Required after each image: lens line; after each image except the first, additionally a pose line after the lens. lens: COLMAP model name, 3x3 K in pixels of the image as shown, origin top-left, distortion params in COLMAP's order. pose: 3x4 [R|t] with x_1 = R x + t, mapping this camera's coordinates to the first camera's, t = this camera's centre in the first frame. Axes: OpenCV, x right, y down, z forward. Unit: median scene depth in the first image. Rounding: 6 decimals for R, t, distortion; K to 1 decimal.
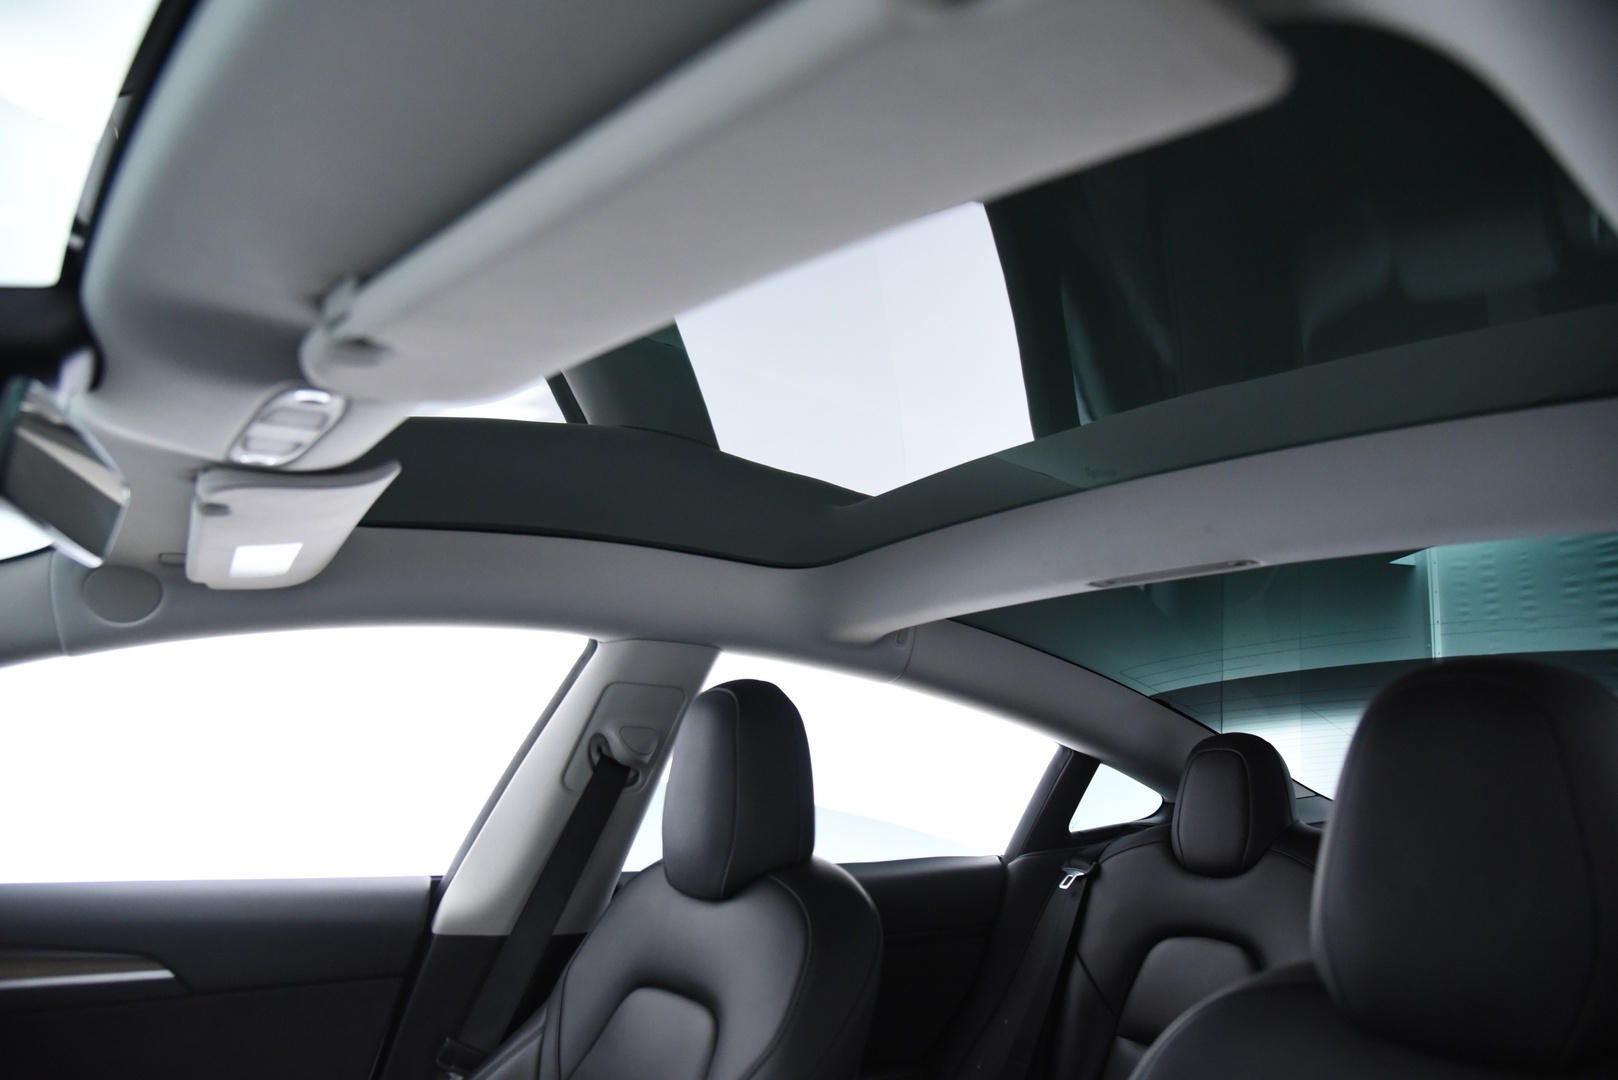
lens RADIAL K [[1025.3, 0, 774.5], [0, 1025.3, 539.0], [0, 0, 1]] dist [-0.113348, 0.023443]
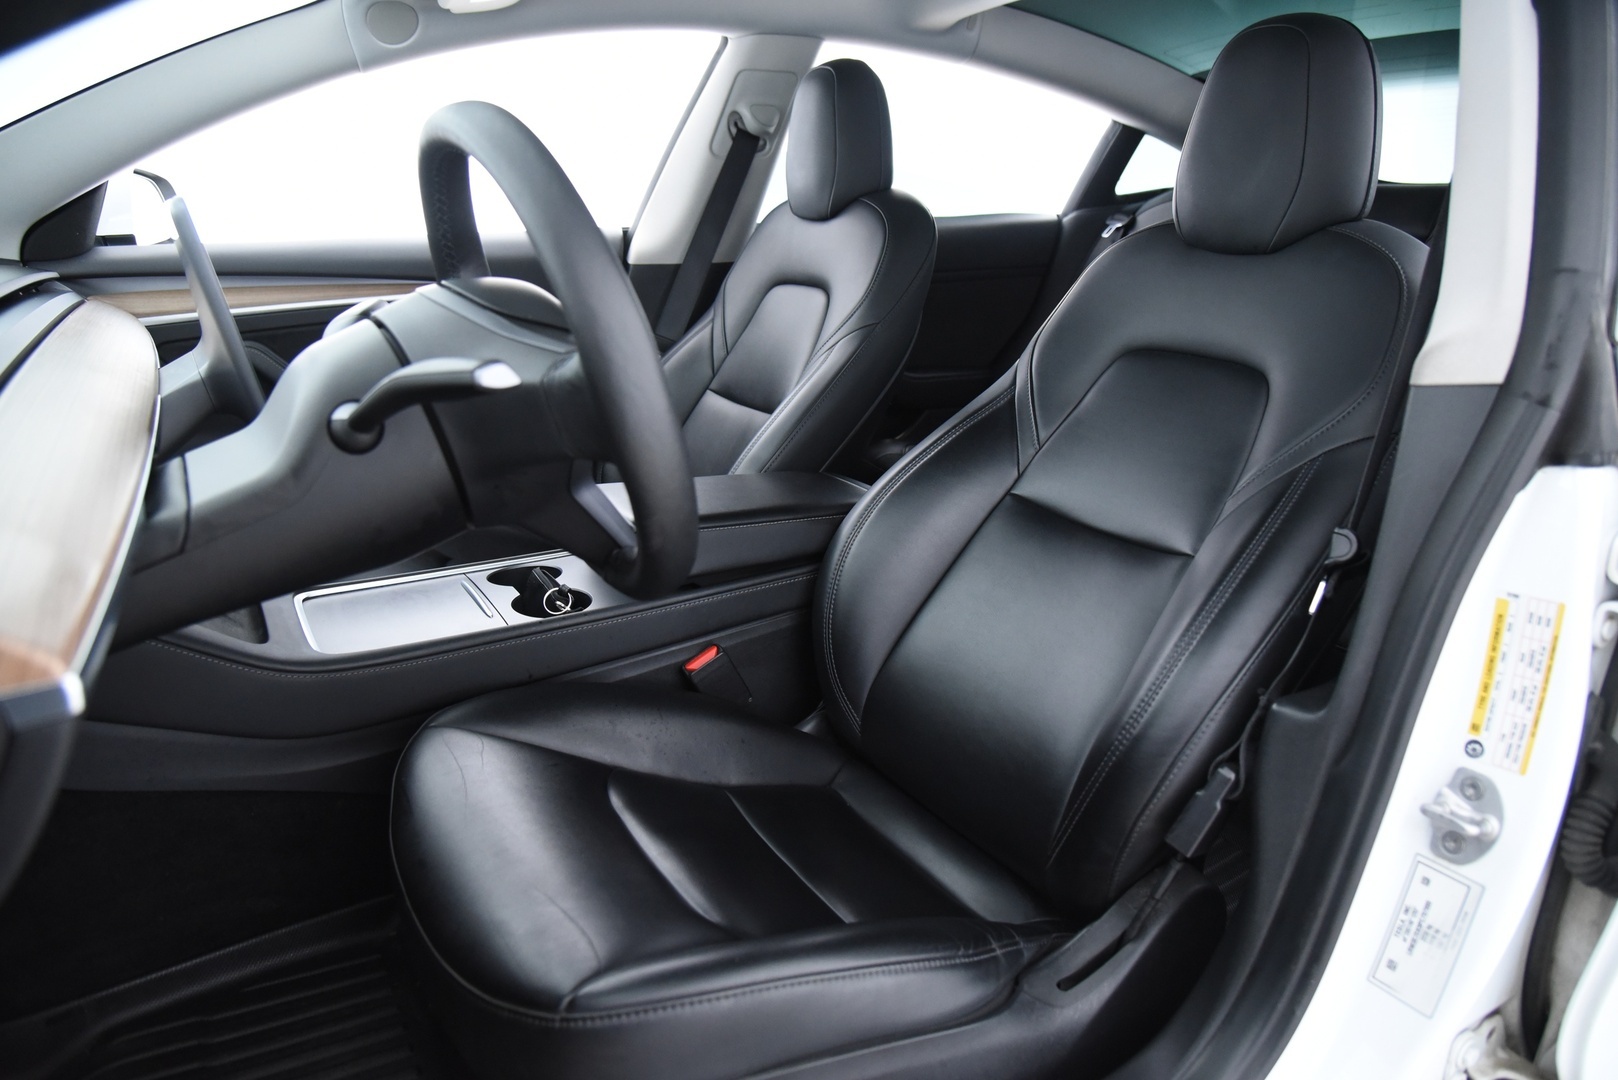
lens RADIAL K [[1025.3, 0, 774.5], [0, 1025.3, 539.0], [0, 0, 1]] dist [-0.113348, 0.023443]
pose [[0.992687, 0.002978, -0.120680, 0.038147], [0.061085, 0.849870, 0.523440, -0.017078], [0.104121, -0.526984, 0.843473, -0.390071]]
